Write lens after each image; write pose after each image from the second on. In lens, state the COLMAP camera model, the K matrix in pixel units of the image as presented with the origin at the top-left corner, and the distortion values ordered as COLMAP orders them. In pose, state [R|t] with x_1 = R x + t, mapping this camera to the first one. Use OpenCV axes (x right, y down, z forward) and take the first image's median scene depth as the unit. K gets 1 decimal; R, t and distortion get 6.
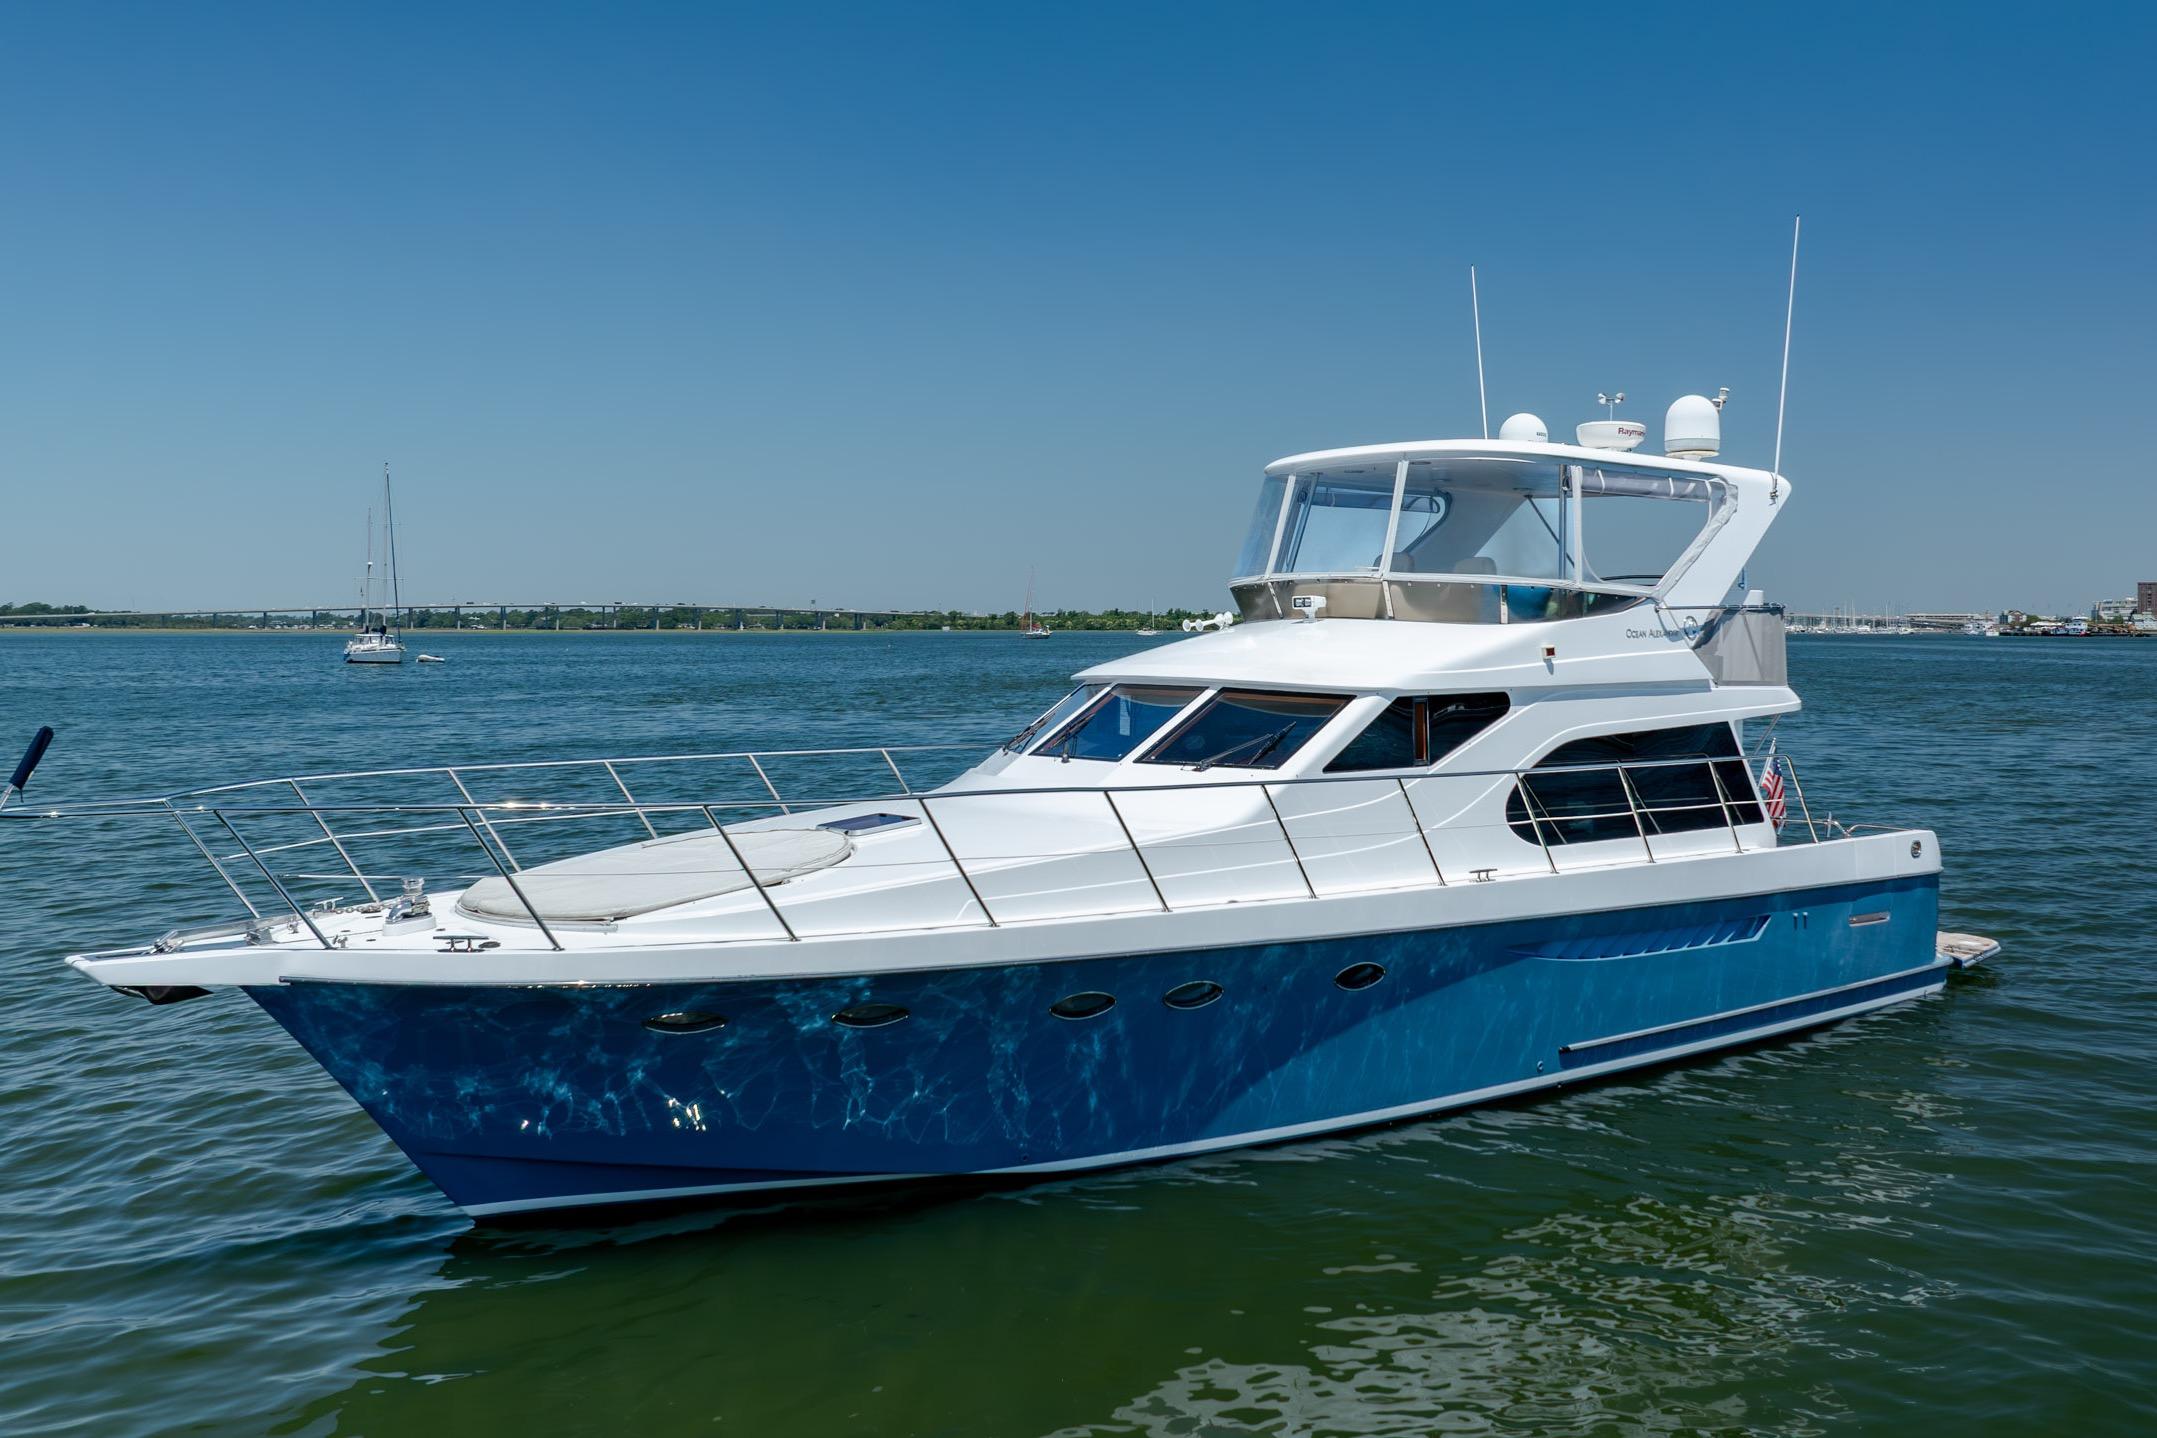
lens RADIAL K [[1988.1, 0, 1096.7], [0, 1988.1, 718.0], [0, 0, 1]] dist [-0.027009, 0.000000]
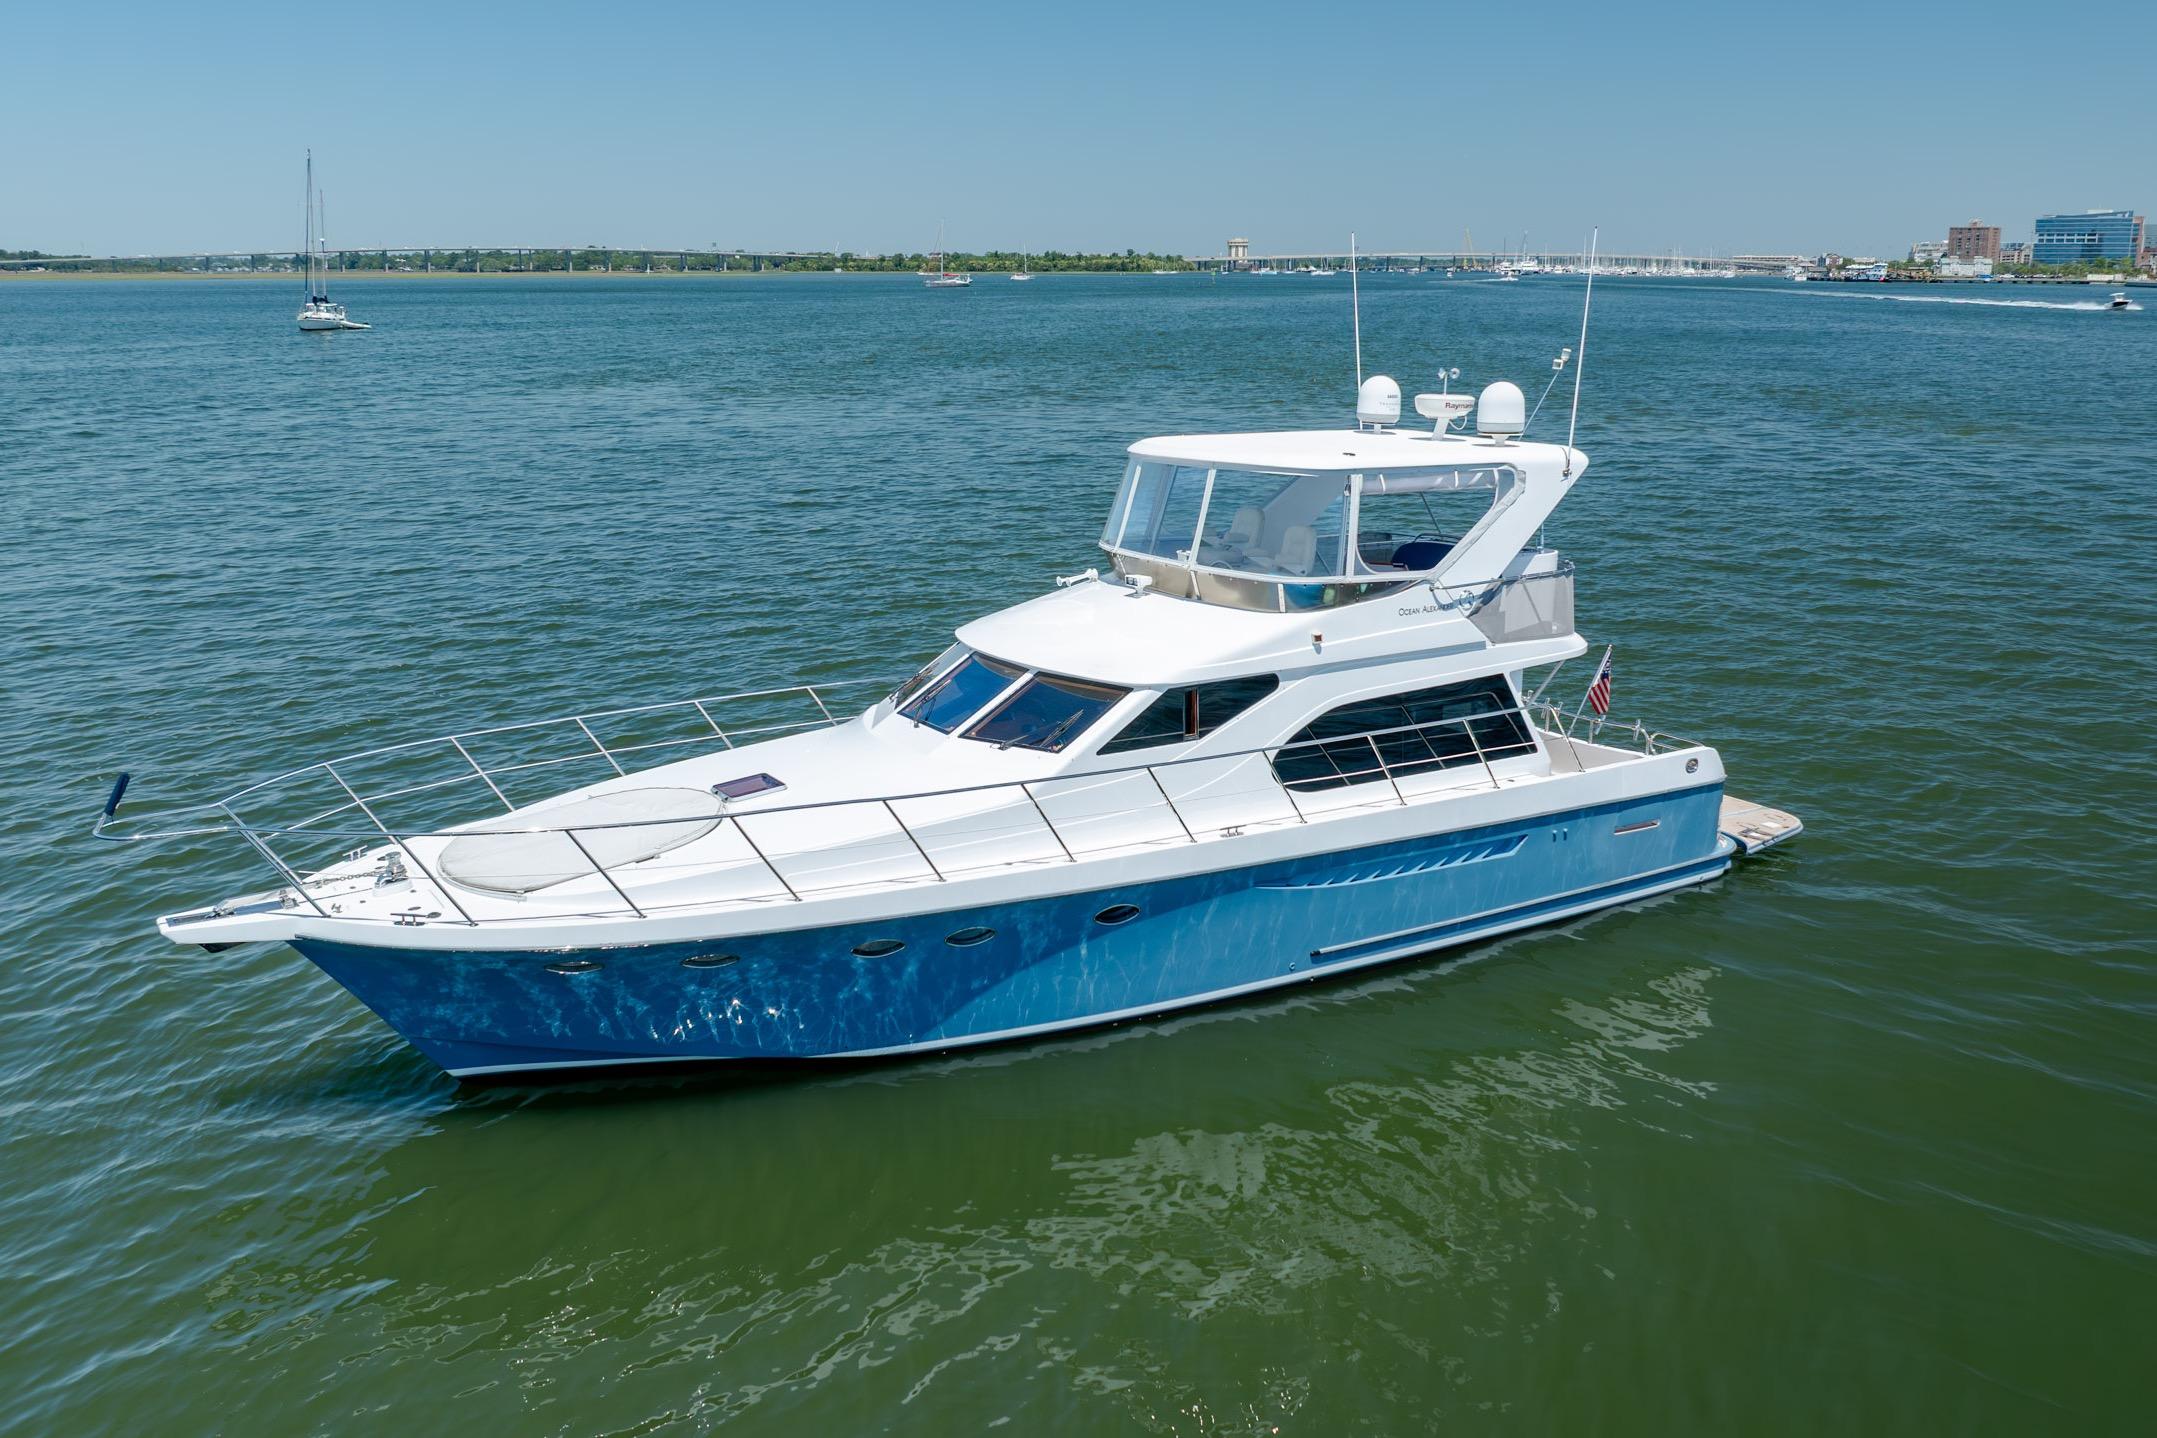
lens RADIAL K [[1988.1, 0, 1084.0], [0, 1988.1, 737.2], [0, 0, 1]] dist [-0.027009, 0.000000]
pose [[0.993191, 0.030585, -0.112414, 0.212023], [-0.008486, 0.981353, 0.192029, -0.196116], [0.116192, -0.189767, 0.974930, -0.213022]]
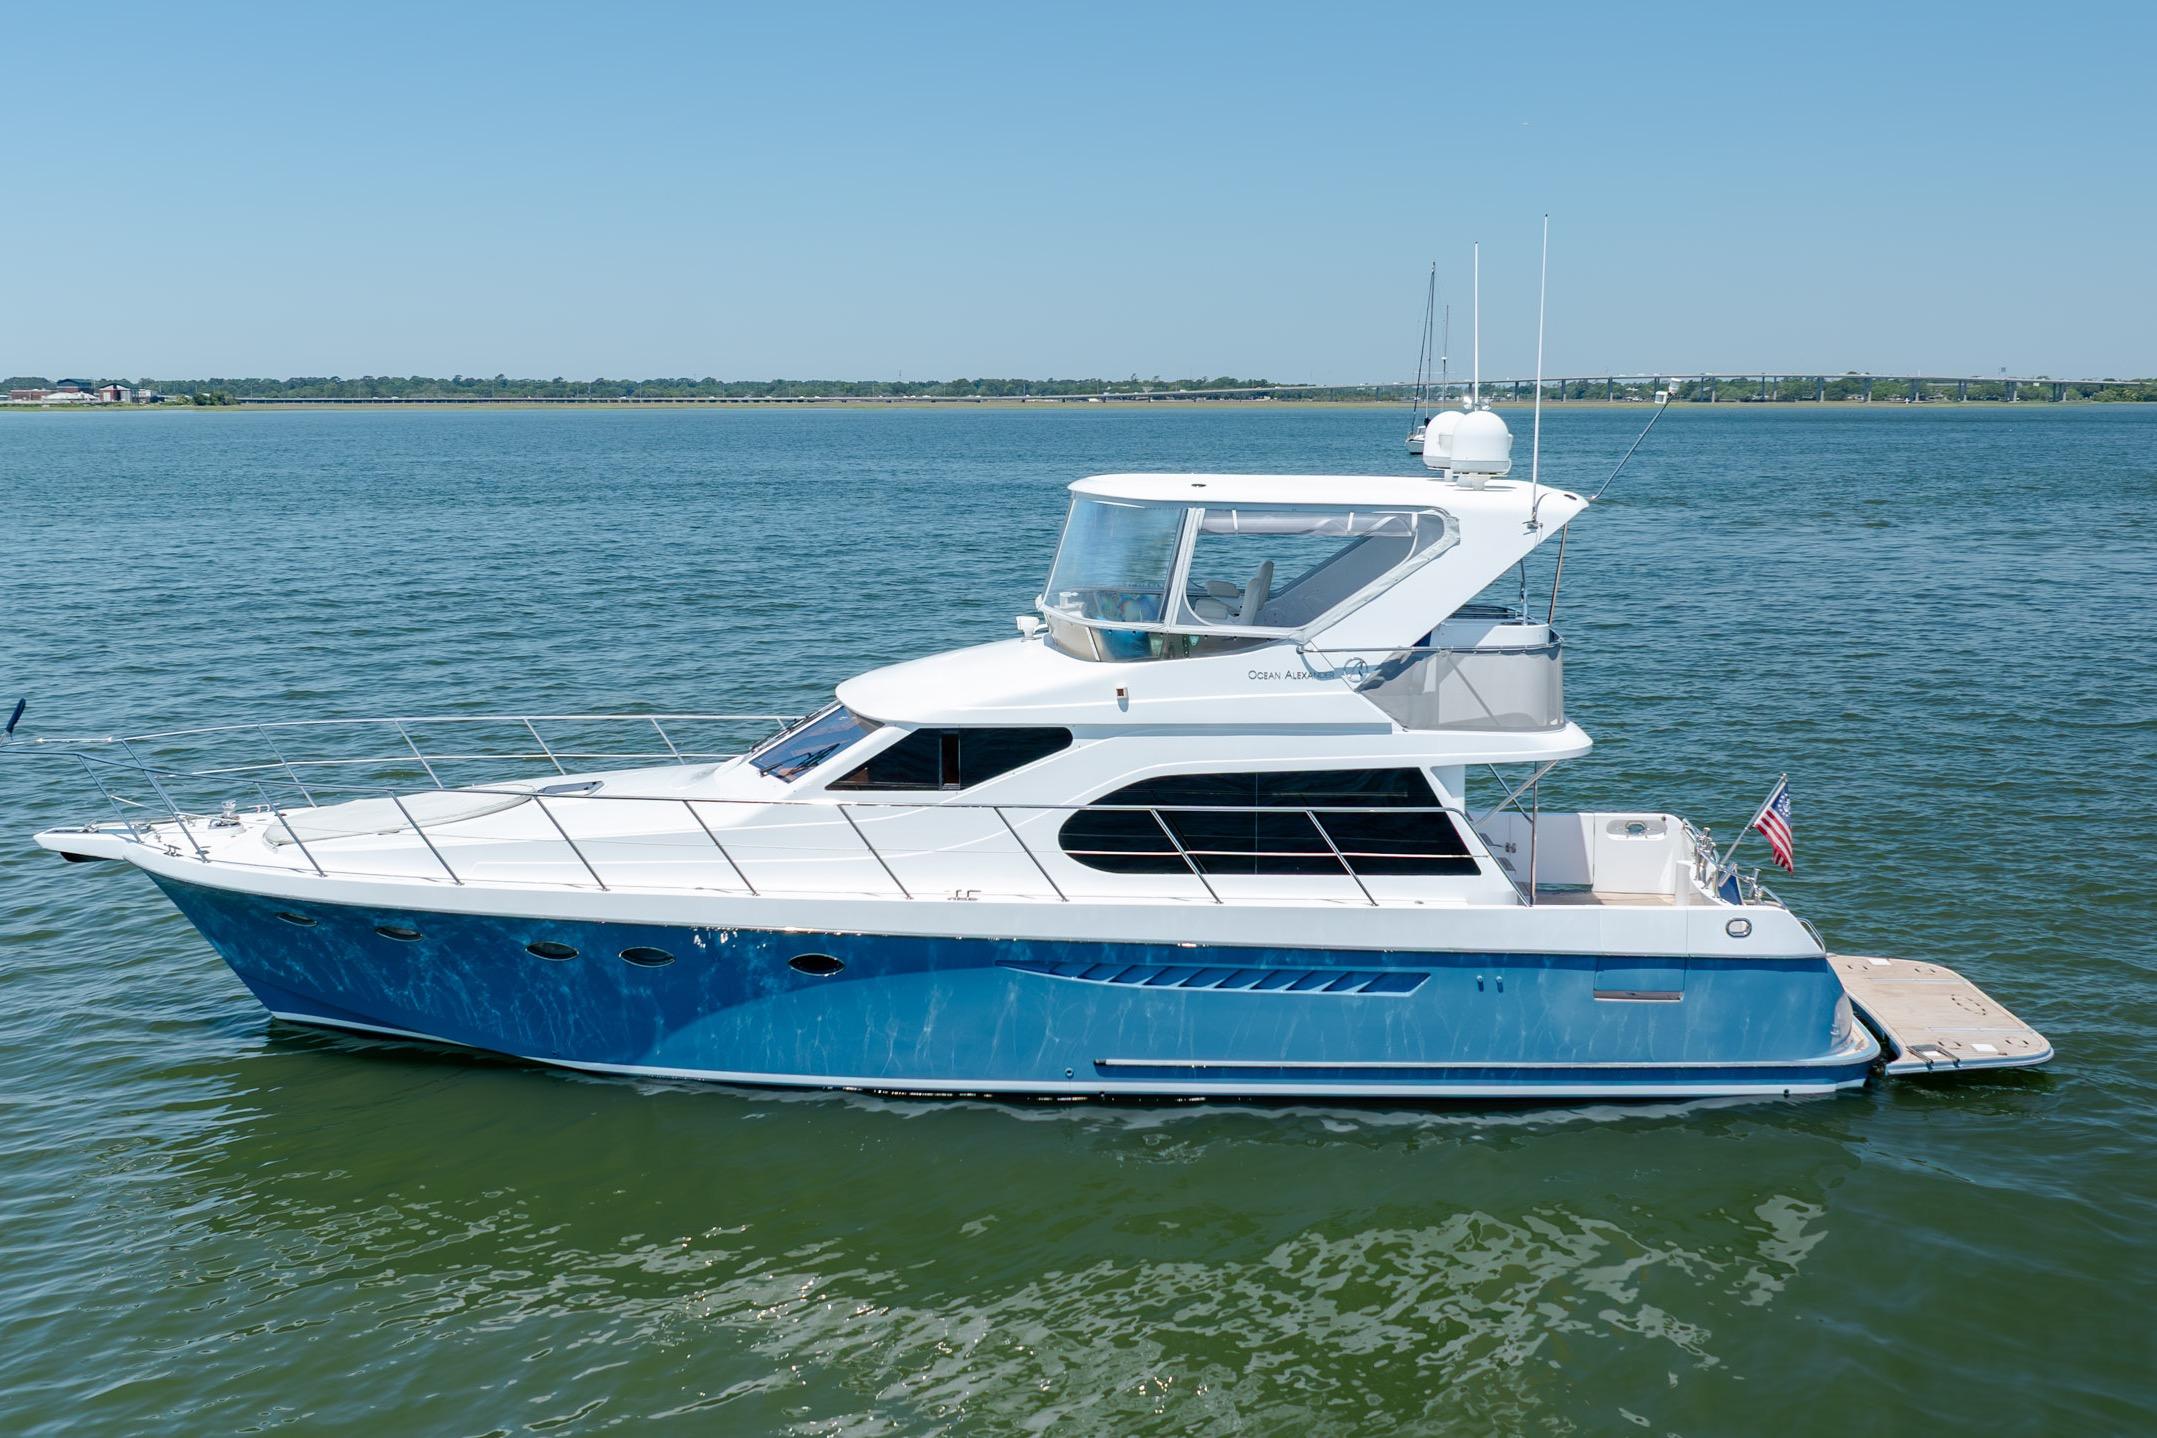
lens RADIAL K [[2180.3, 0, 1059.6], [0, 2180.3, 710.2], [0, 0, 1]] dist [0.011609, 0.000000]
pose [[0.746010, 0.092318, -0.659504, 0.917978], [-0.025436, 0.993572, 0.110308, -0.143015], [0.665448, -0.065515, 0.743563, 0.106441]]
